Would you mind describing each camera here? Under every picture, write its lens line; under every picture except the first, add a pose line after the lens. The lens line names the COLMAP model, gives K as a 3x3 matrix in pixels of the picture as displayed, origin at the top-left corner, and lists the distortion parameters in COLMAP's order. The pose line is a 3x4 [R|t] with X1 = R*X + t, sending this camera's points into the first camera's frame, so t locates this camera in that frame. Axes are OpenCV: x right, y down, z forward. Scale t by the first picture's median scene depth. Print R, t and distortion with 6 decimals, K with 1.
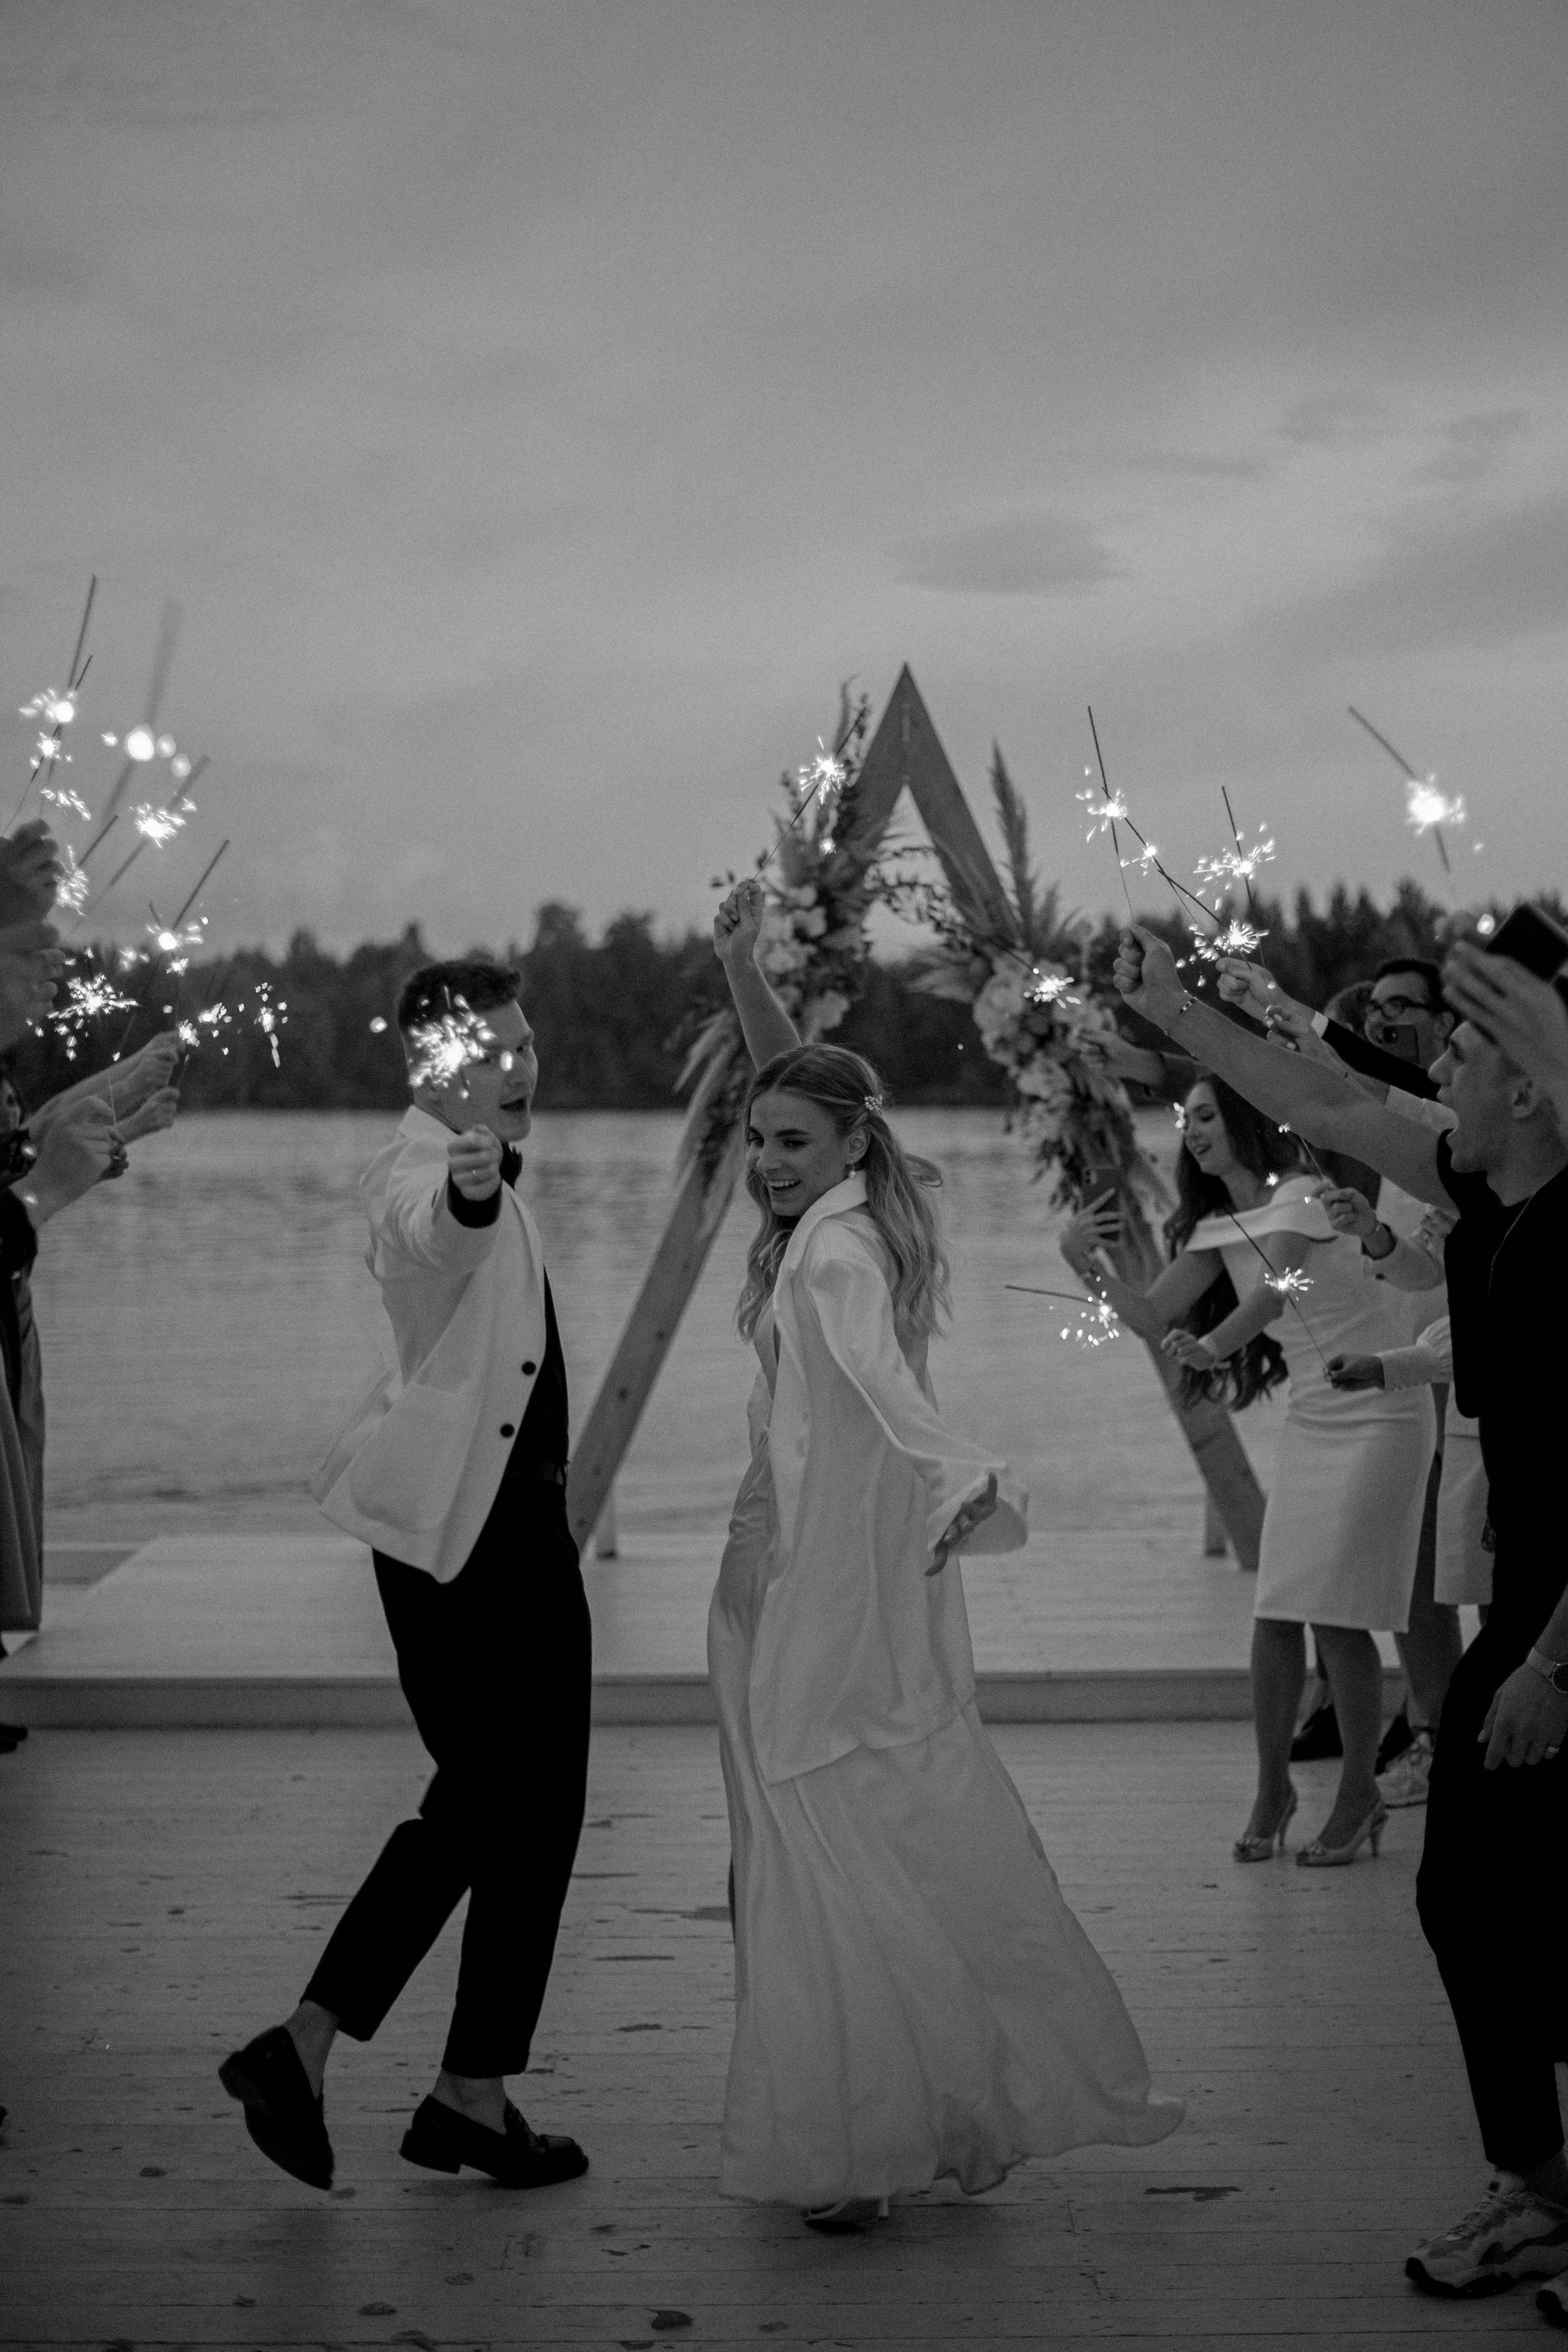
lens RADIAL K [[4091.4, 0, 800.5], [0, 4091.4, 1159.6], [0, 0, 1]] dist [-0.037614, 0.000000]
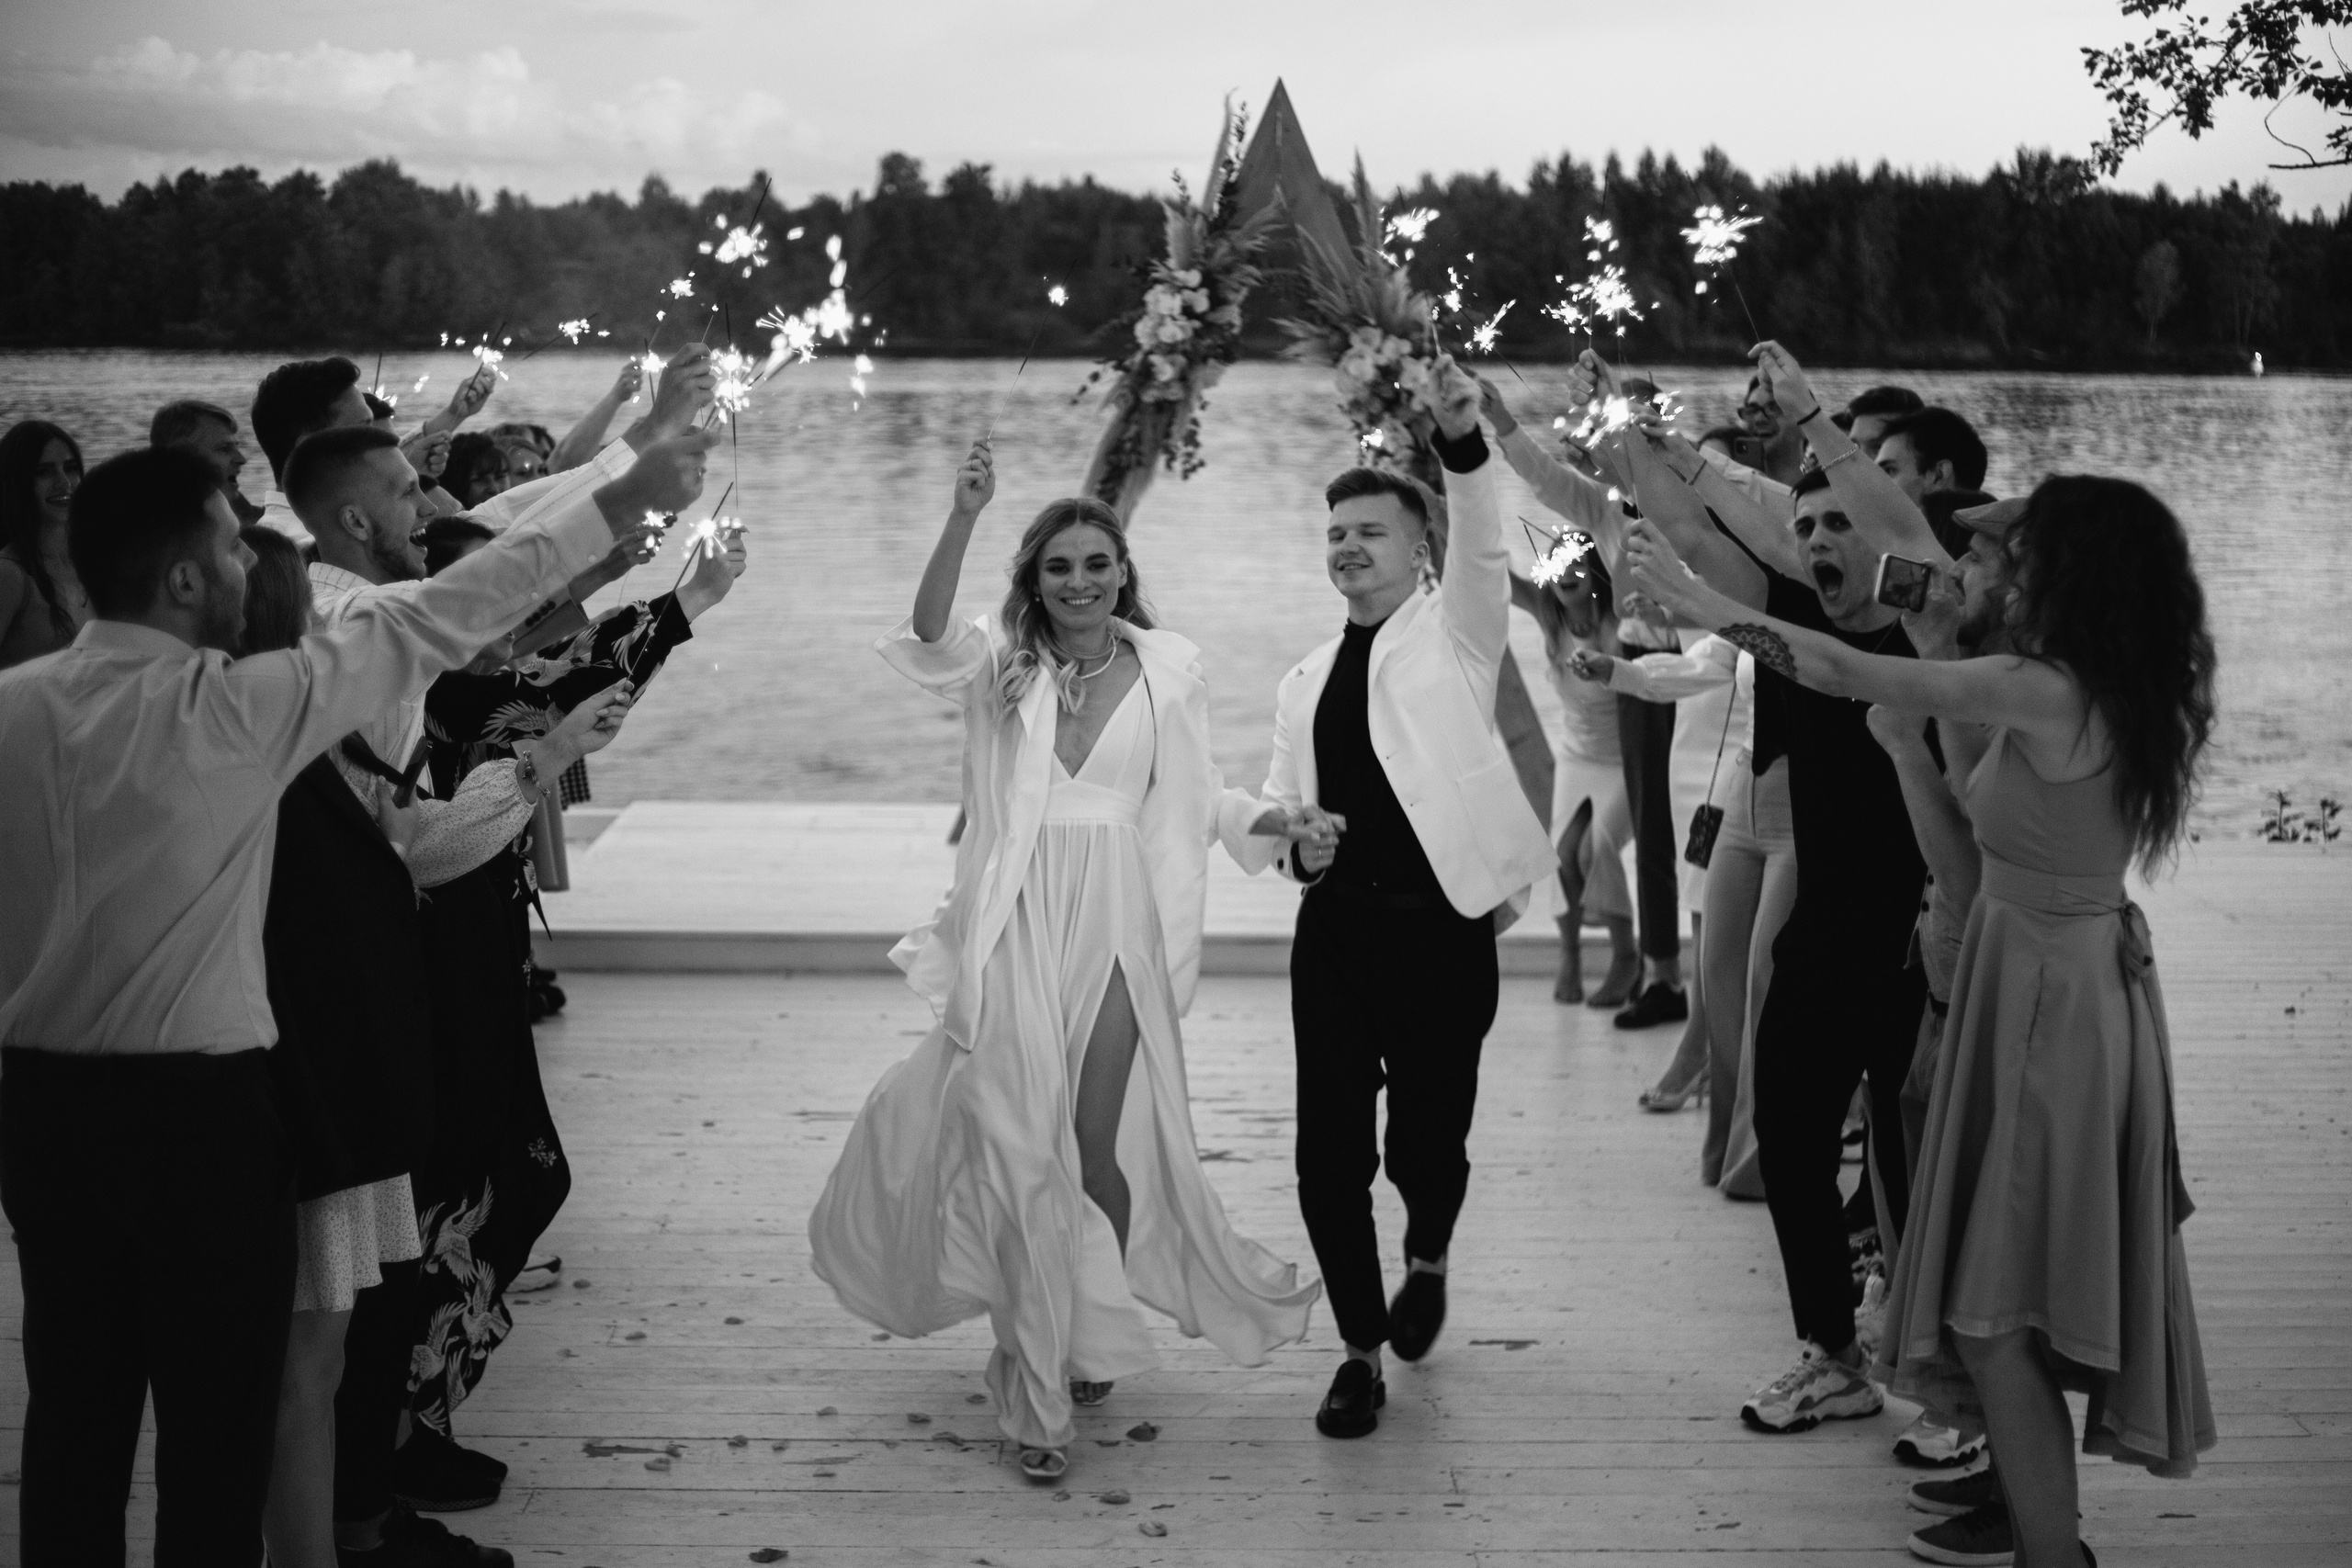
lens RADIAL K [[4091.0, 0, 1162.7], [0, 4091.0, 791.7], [0, 0, 1]] dist [-0.037614, 0.000000]
pose [[0.999773, 0.013803, 0.016222, -0.024515], [-0.015445, 0.994261, 0.105858, -0.041755], [-0.014668, -0.106085, 0.994249, -0.192504]]
